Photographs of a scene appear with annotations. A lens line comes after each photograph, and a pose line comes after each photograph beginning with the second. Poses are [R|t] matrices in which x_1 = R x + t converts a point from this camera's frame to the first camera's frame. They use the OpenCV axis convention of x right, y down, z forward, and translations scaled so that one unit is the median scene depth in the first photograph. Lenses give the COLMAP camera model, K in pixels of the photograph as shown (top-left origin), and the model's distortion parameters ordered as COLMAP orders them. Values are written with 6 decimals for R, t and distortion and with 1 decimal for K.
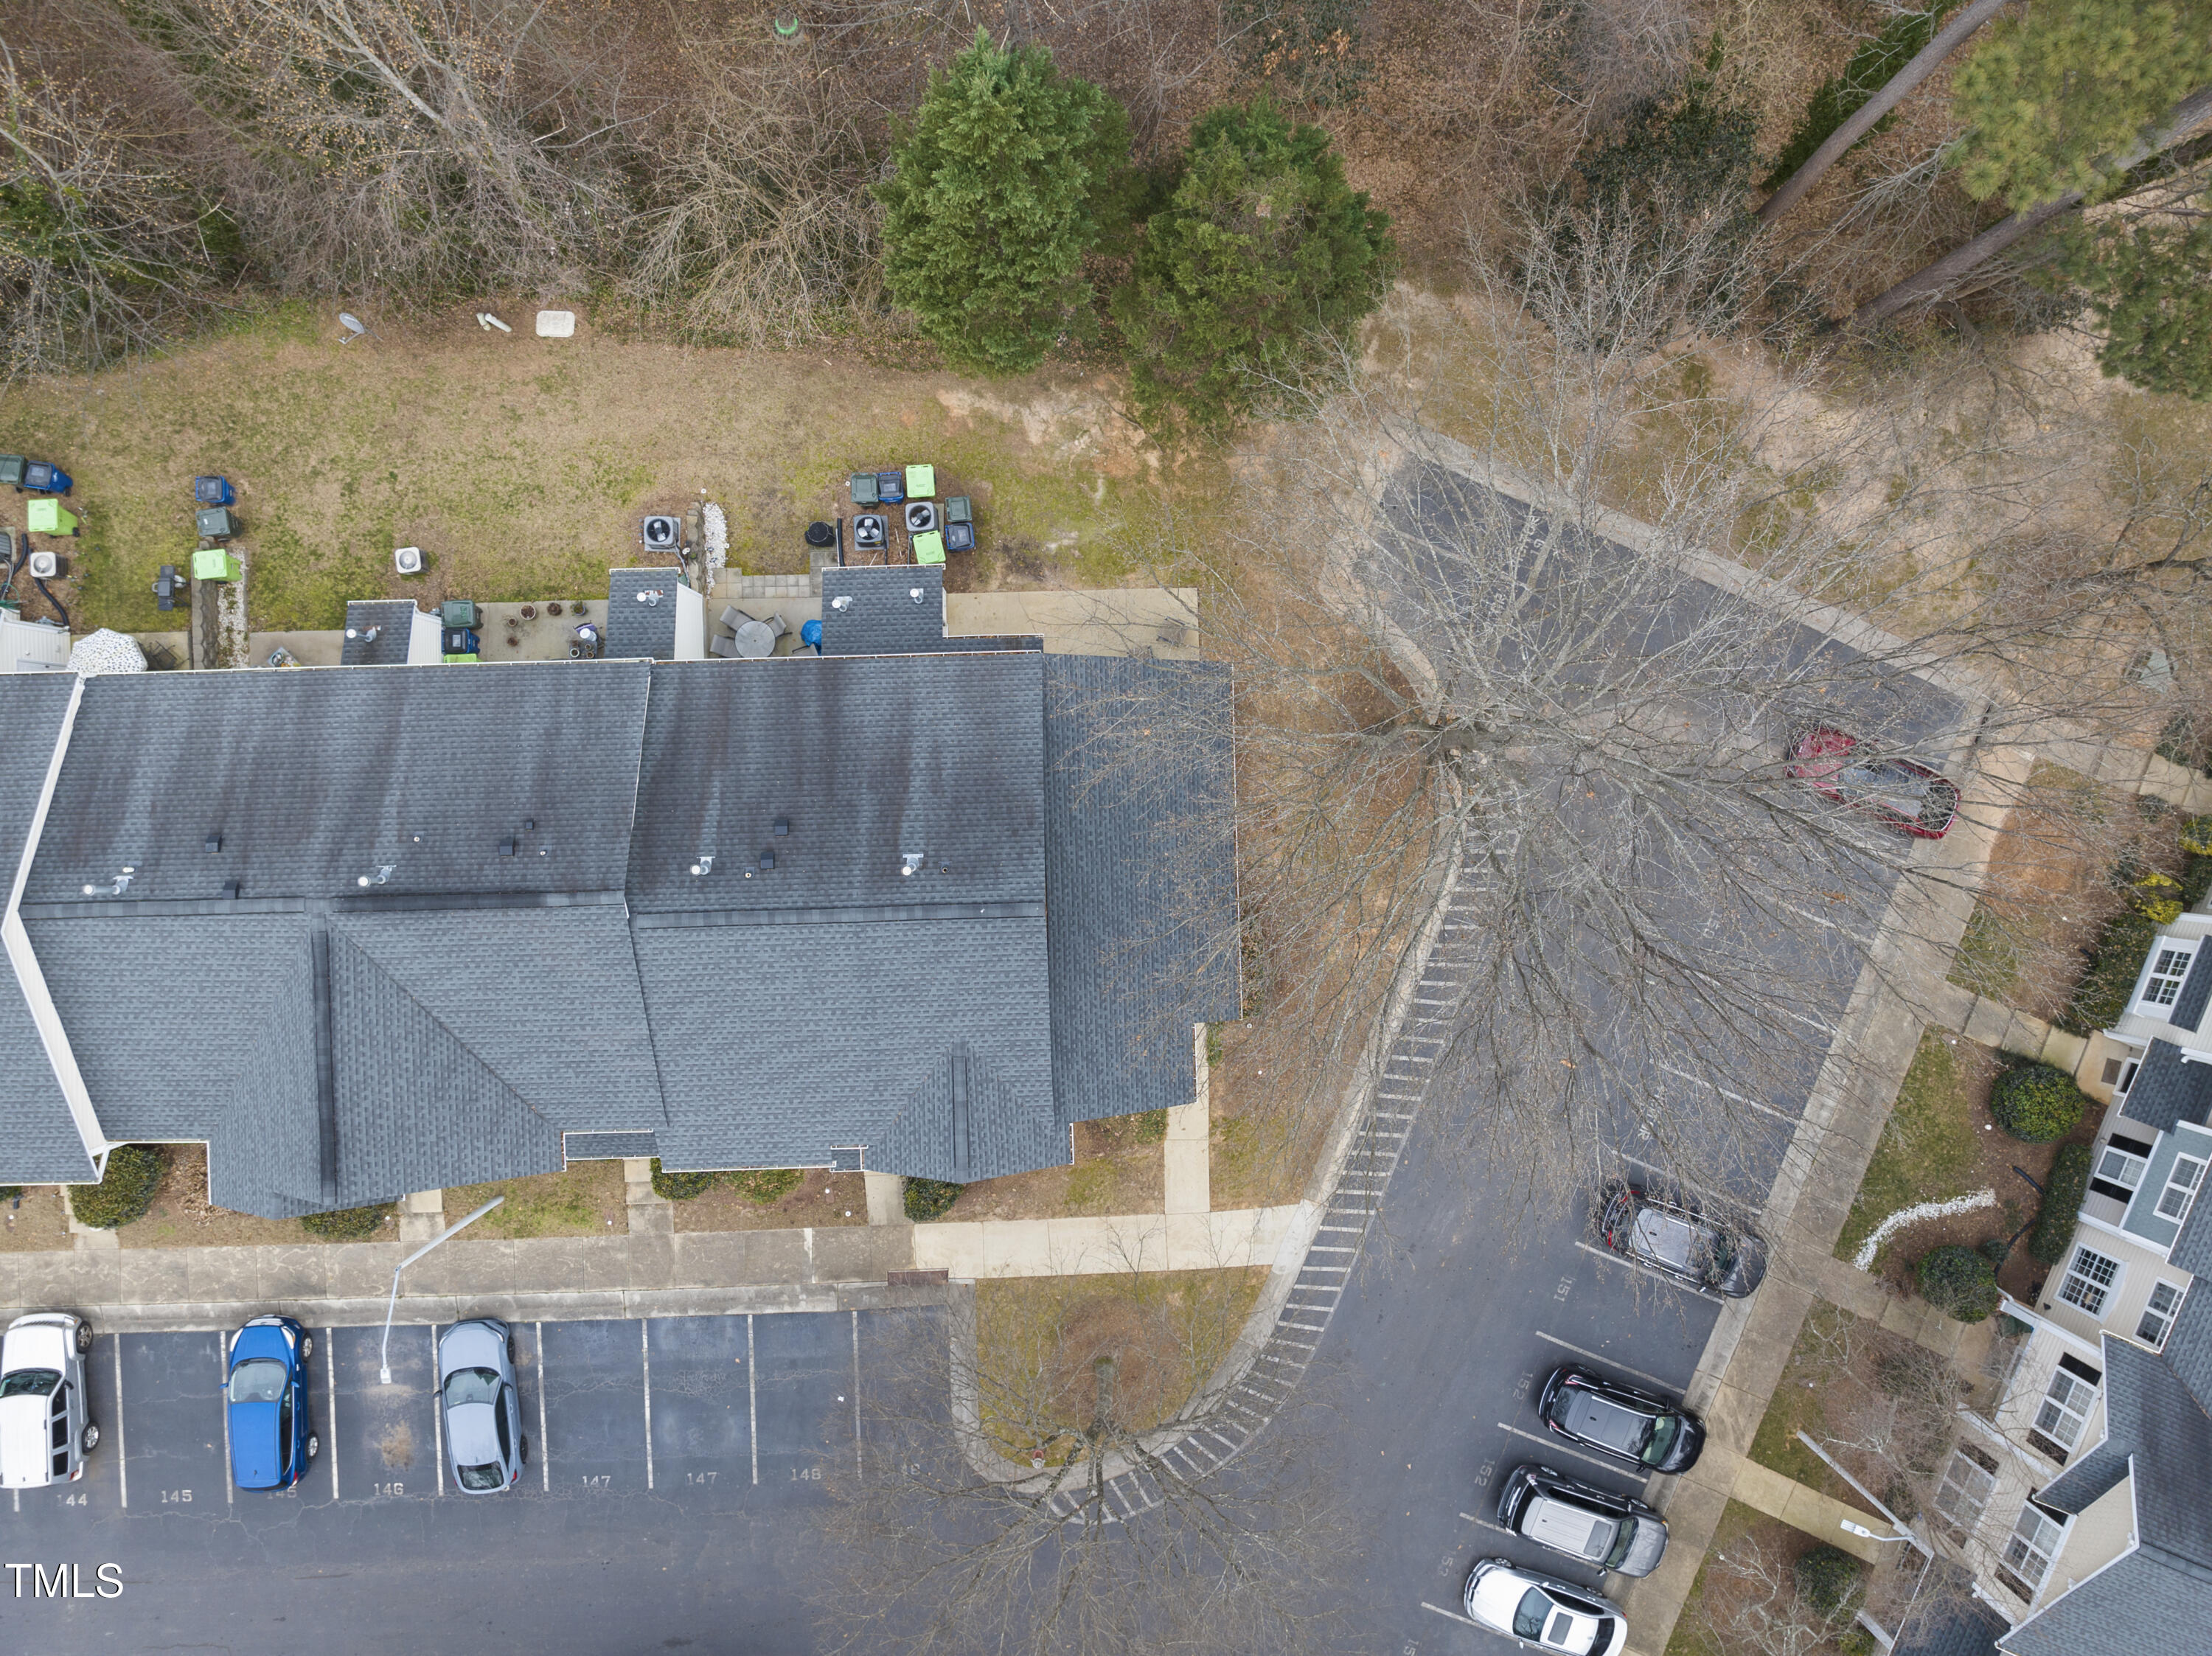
lens RADIAL K [[1571.0, 0, 1107.9], [0, 1571.0, 839.3], [0, 0, 1]] dist [-0.041310, 0.015882]
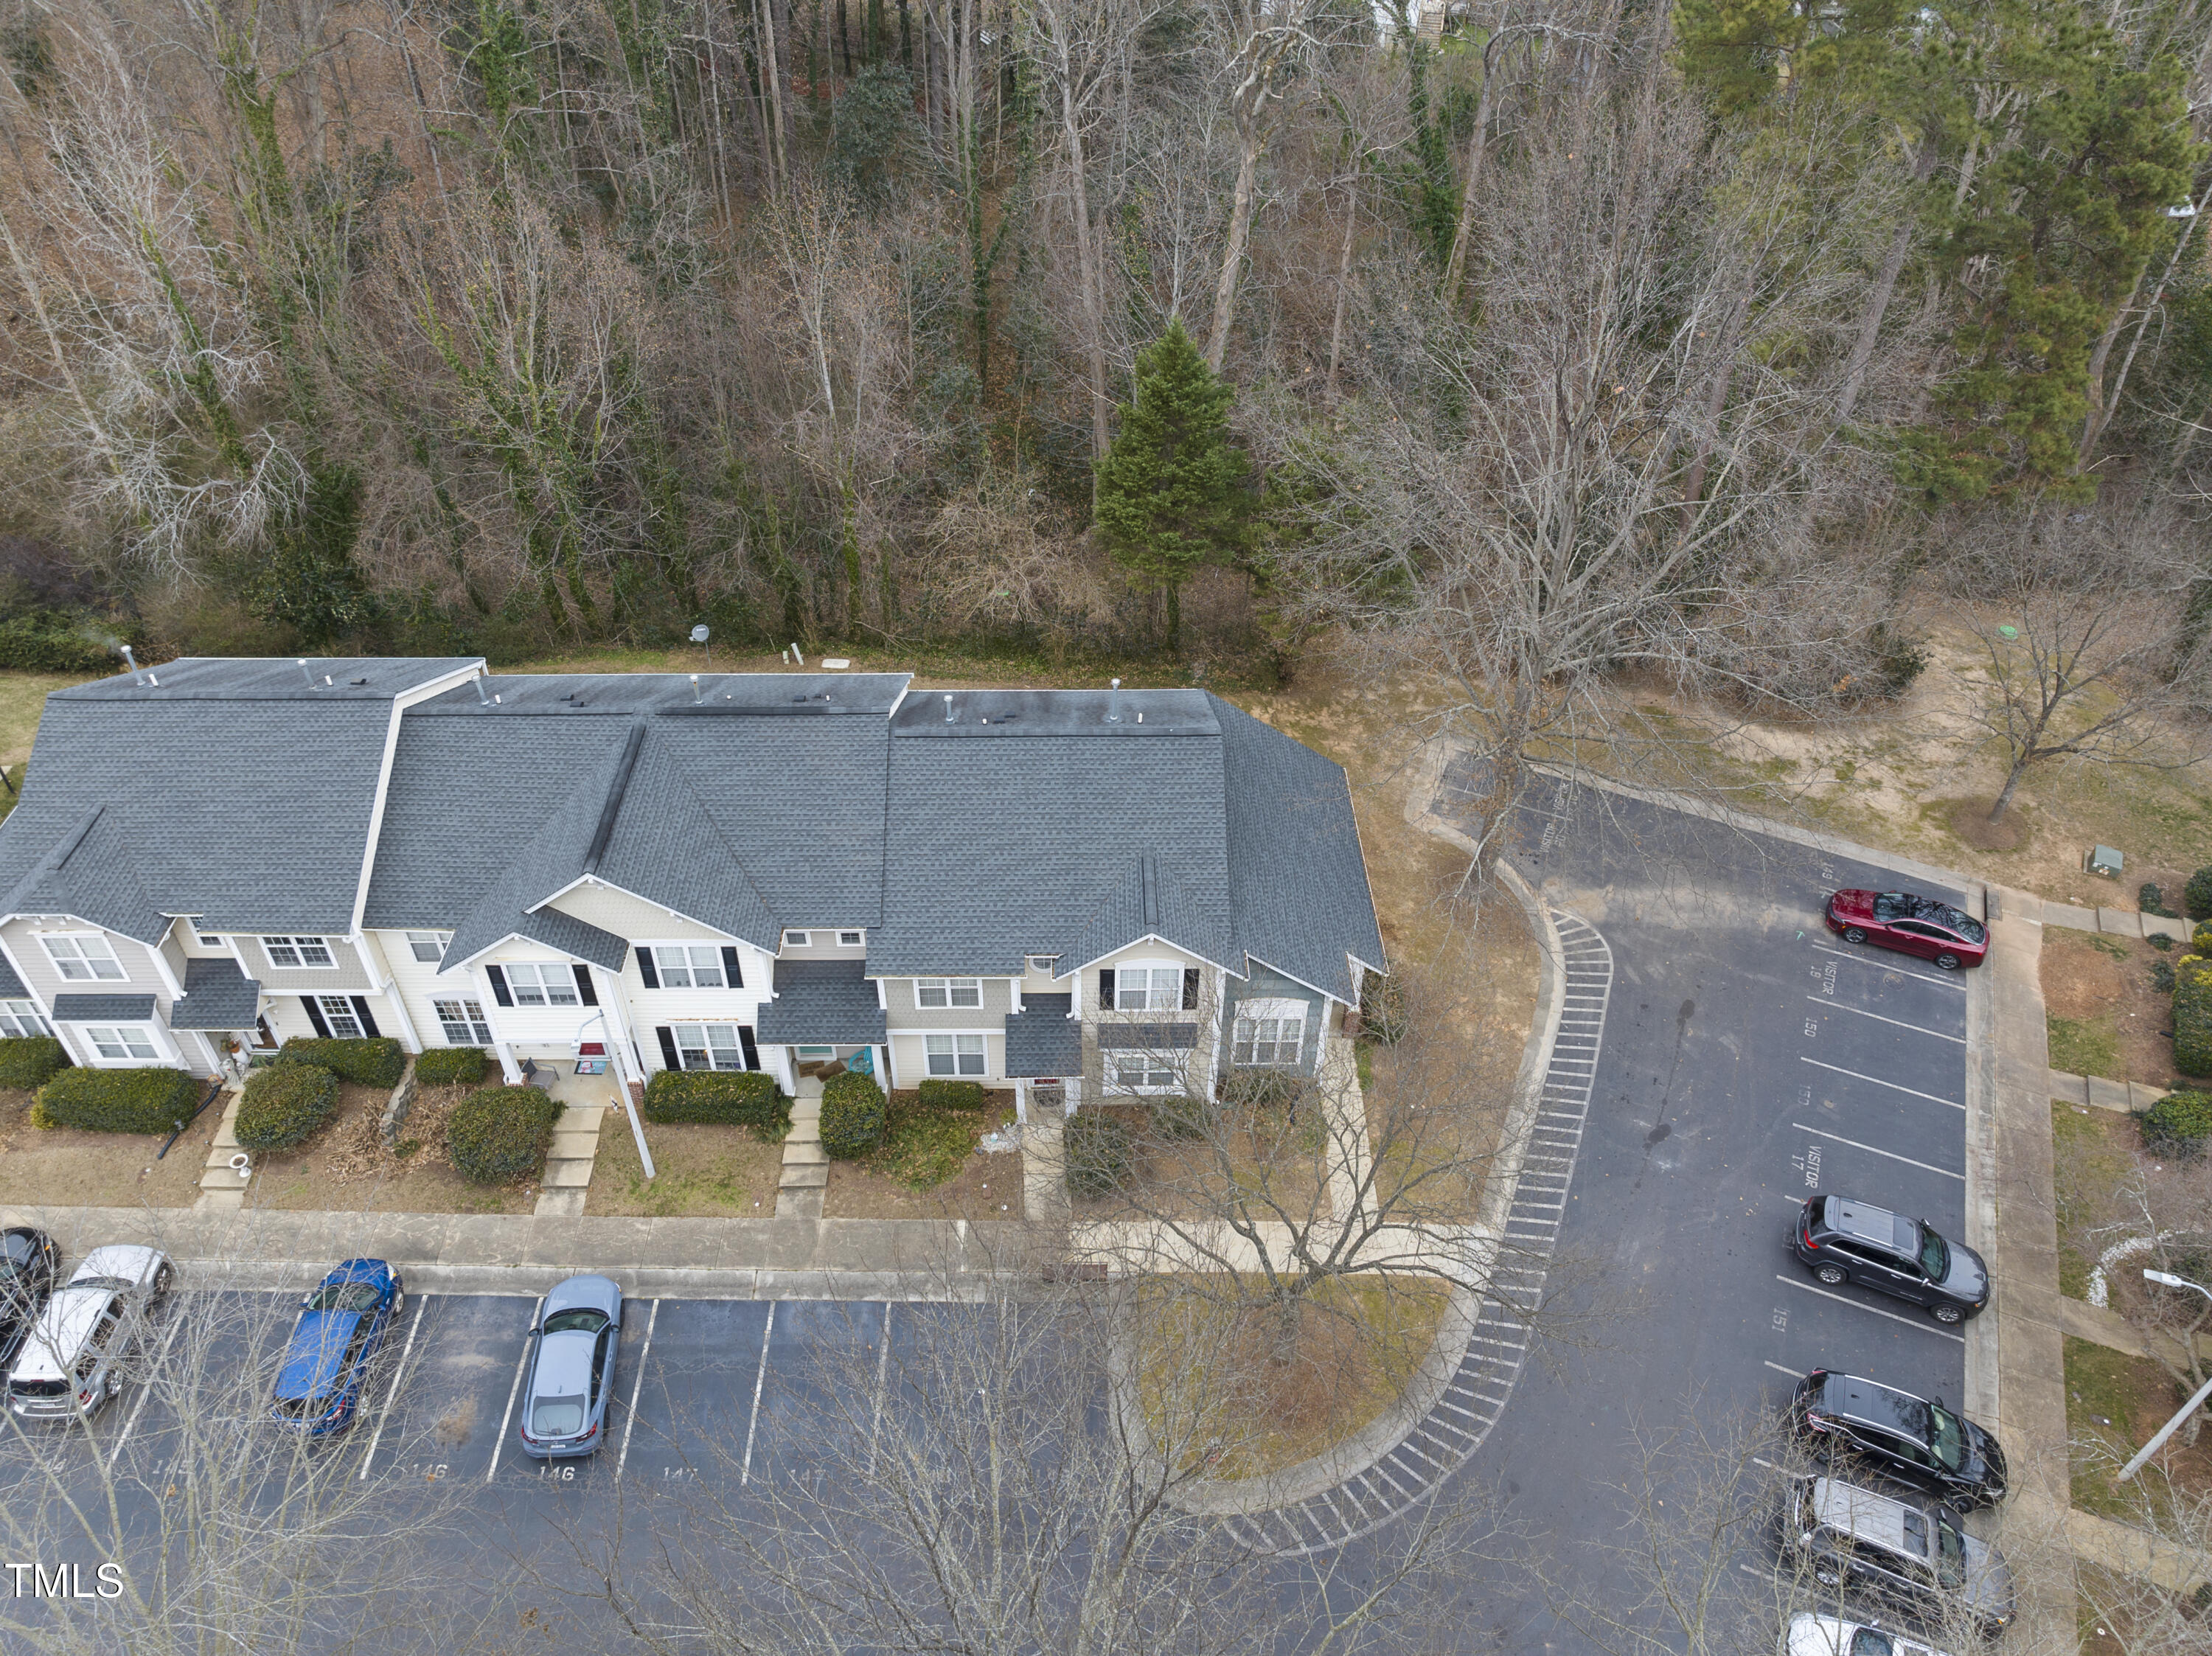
lens RADIAL K [[1571.0, 0, 1125.9], [0, 1571.0, 787.8], [0, 0, 1]] dist [-0.041310, 0.015882]
pose [[0.999990, -0.000615, -0.004342, -0.088084], [-0.002996, 0.627097, -0.778935, 0.830048], [0.003201, 0.778941, 0.627090, 0.198755]]
